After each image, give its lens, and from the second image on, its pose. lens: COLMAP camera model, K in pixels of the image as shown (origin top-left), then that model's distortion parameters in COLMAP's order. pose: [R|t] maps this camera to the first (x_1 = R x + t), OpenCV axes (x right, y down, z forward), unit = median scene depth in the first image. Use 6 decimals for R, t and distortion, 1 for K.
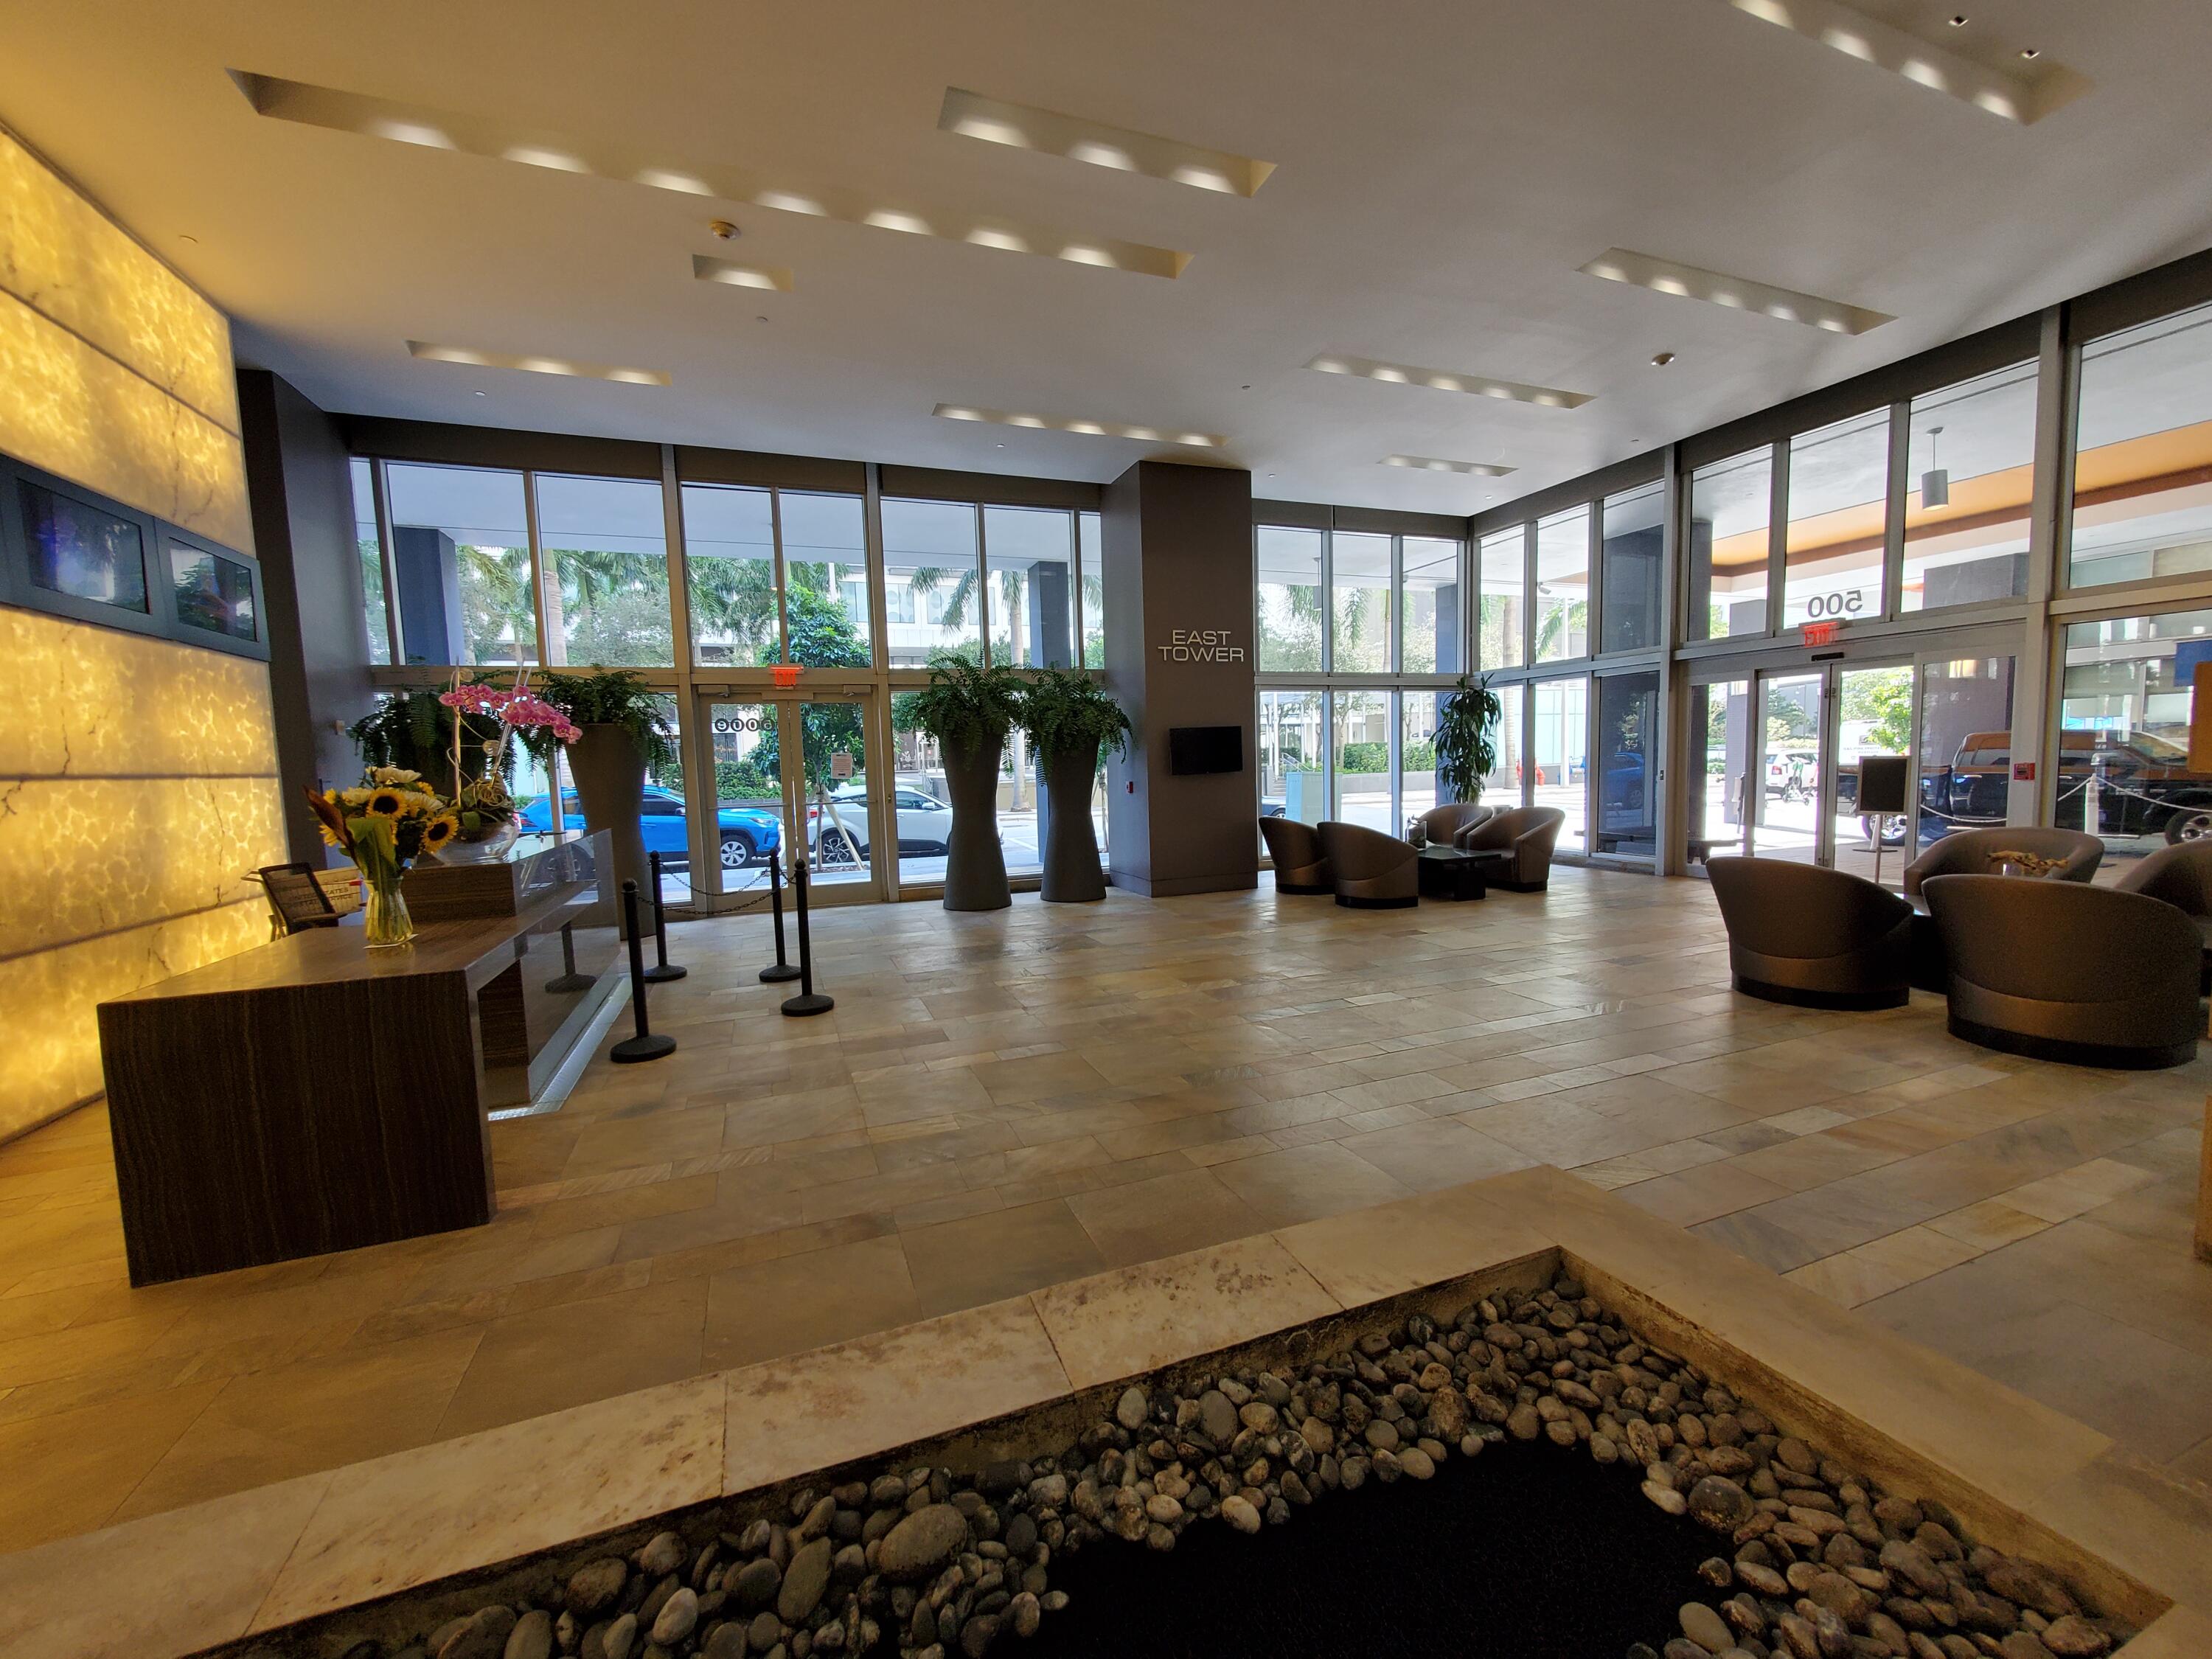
lens RADIAL K [[886.5, 0, 1097.6], [0, 886.5, 834.9], [0, 0, 1]] dist [0.001540, -0.002293]
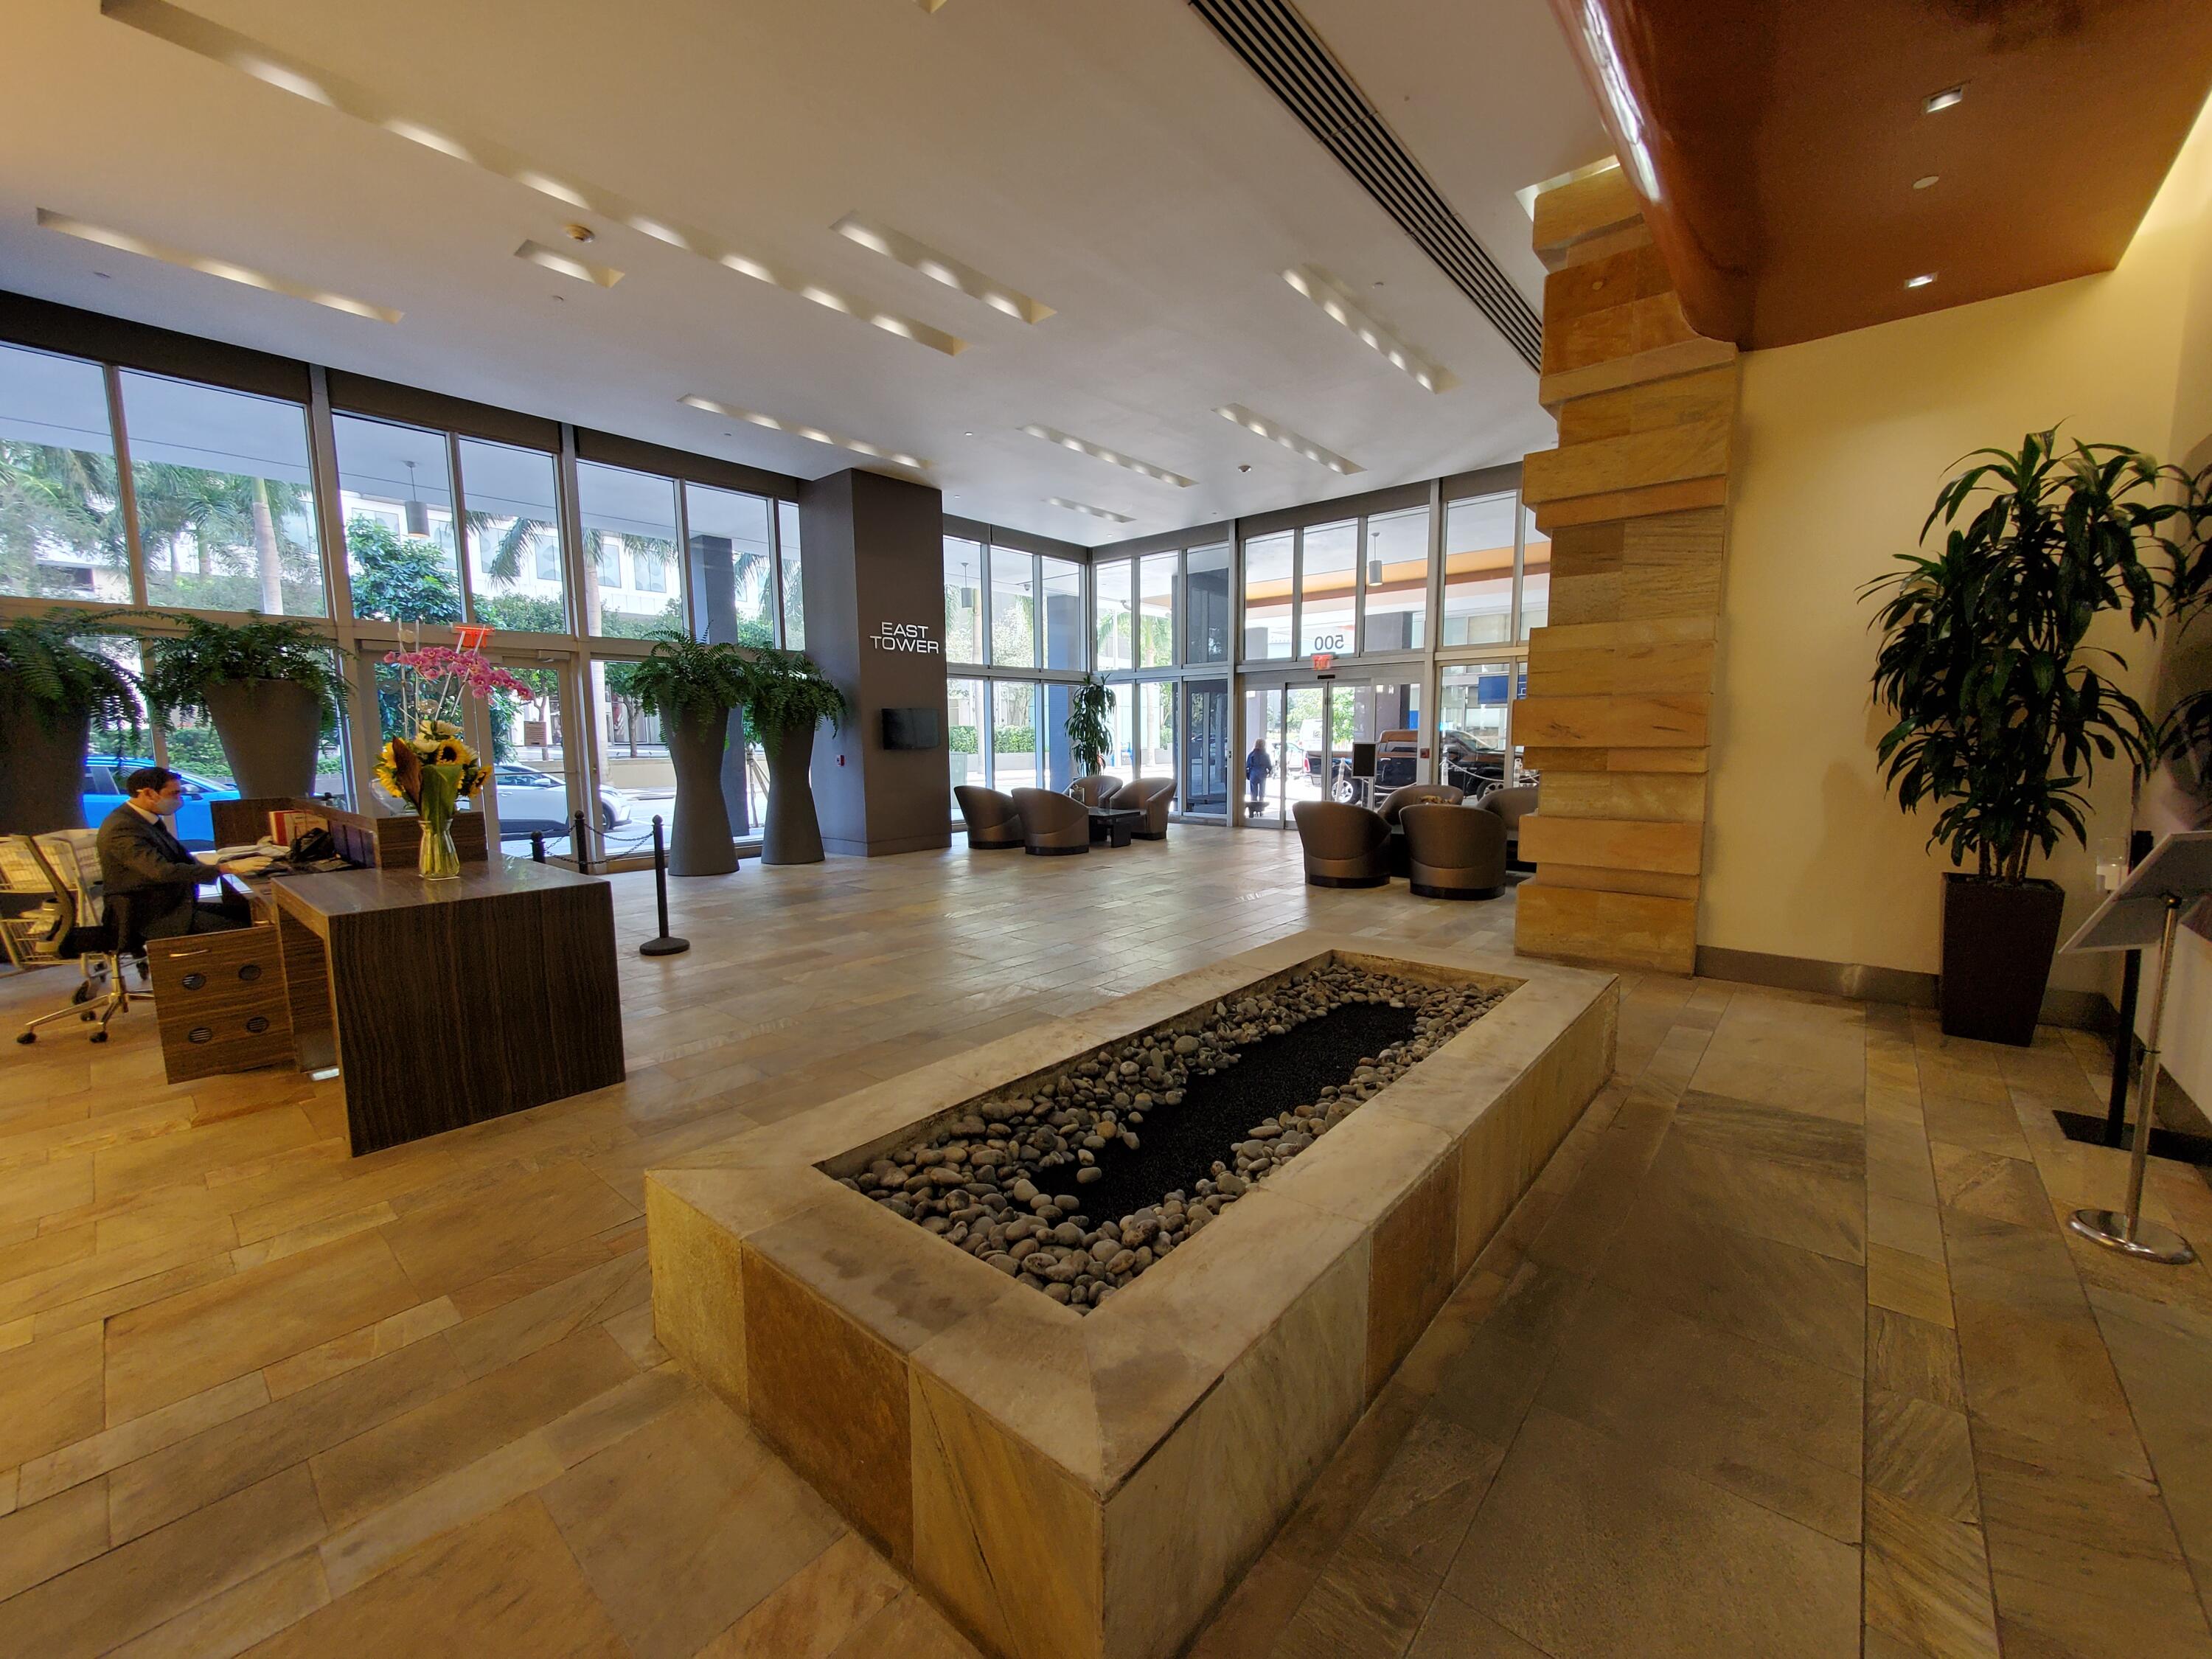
lens RADIAL K [[886.5, 0, 1104.2], [0, 886.5, 834.0], [0, 0, 1]] dist [0.001540, -0.002293]
pose [[0.880641, -0.029408, 0.472870, -0.237622], [0.020610, 0.999505, 0.023778, 0.023147], [-0.473335, -0.011194, 0.880811, -0.161183]]
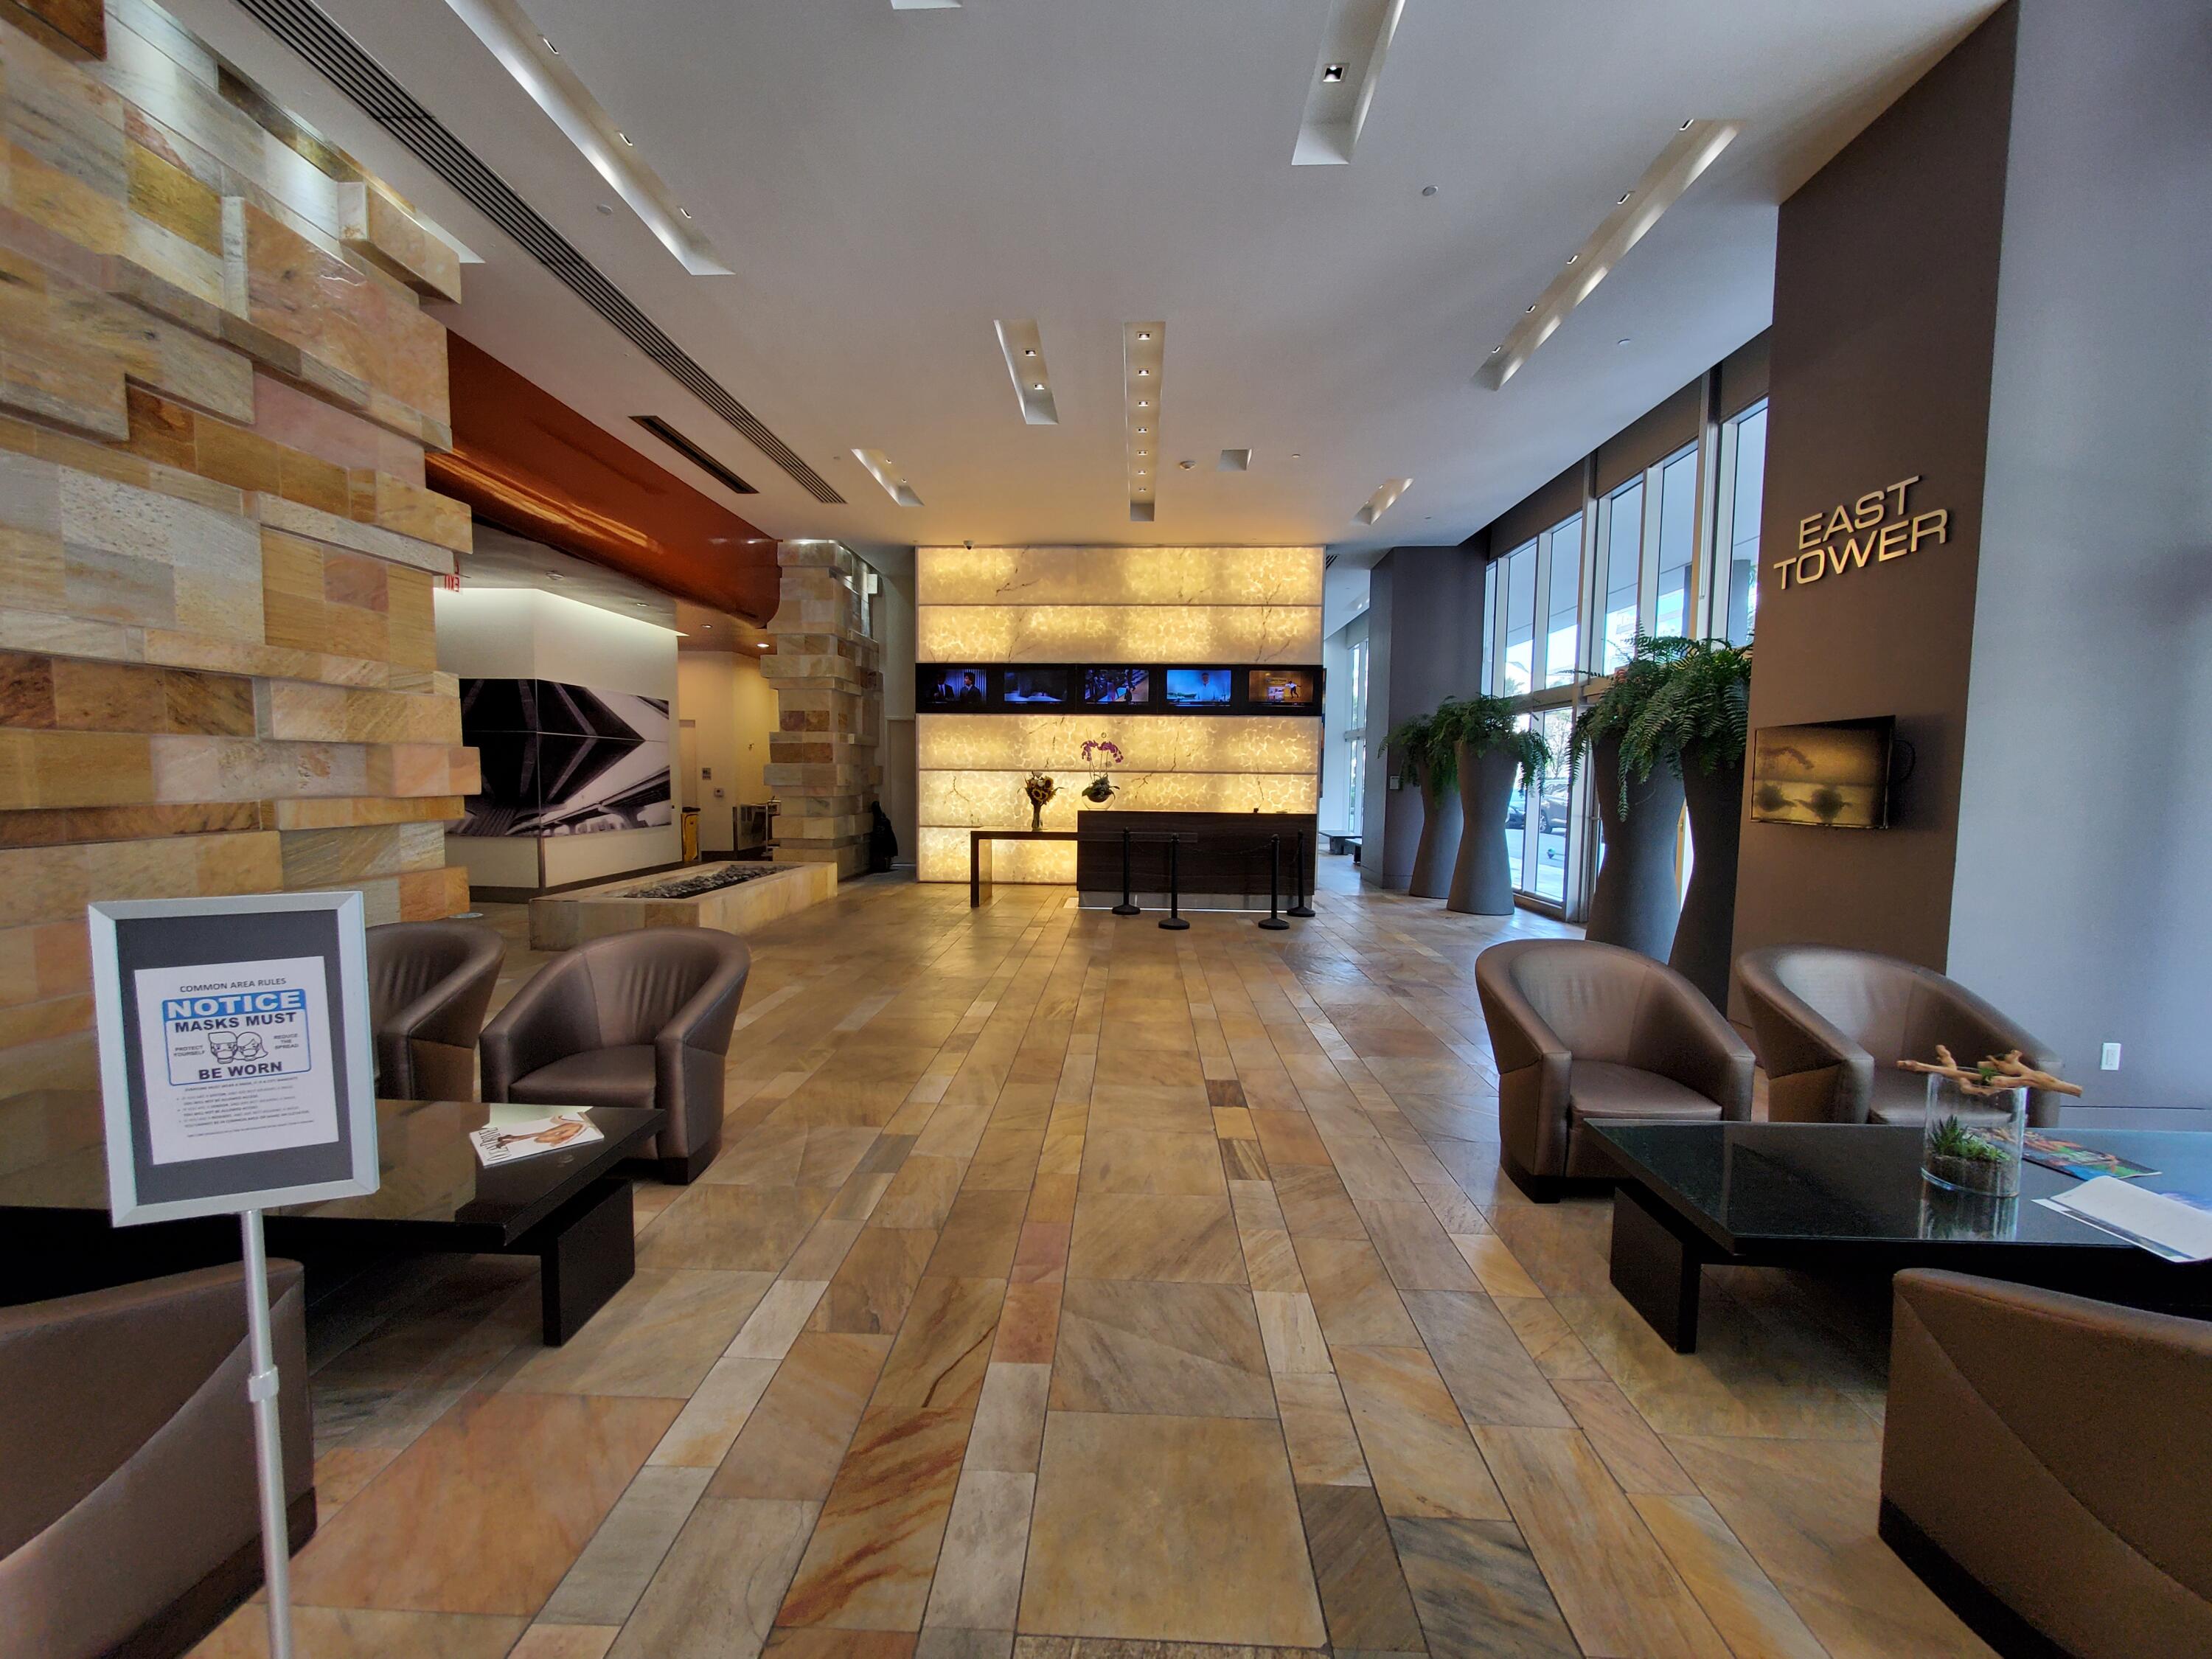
lens RADIAL K [[886.5, 0, 1105.6], [0, 886.5, 836.9], [0, 0, 1]] dist [0.001540, -0.002293]
pose [[-0.395280, 0.090642, -0.914077, 0.774916], [-0.074966, 0.988616, 0.130451, -0.108726], [0.915496, 0.120090, -0.383986, 0.972504]]
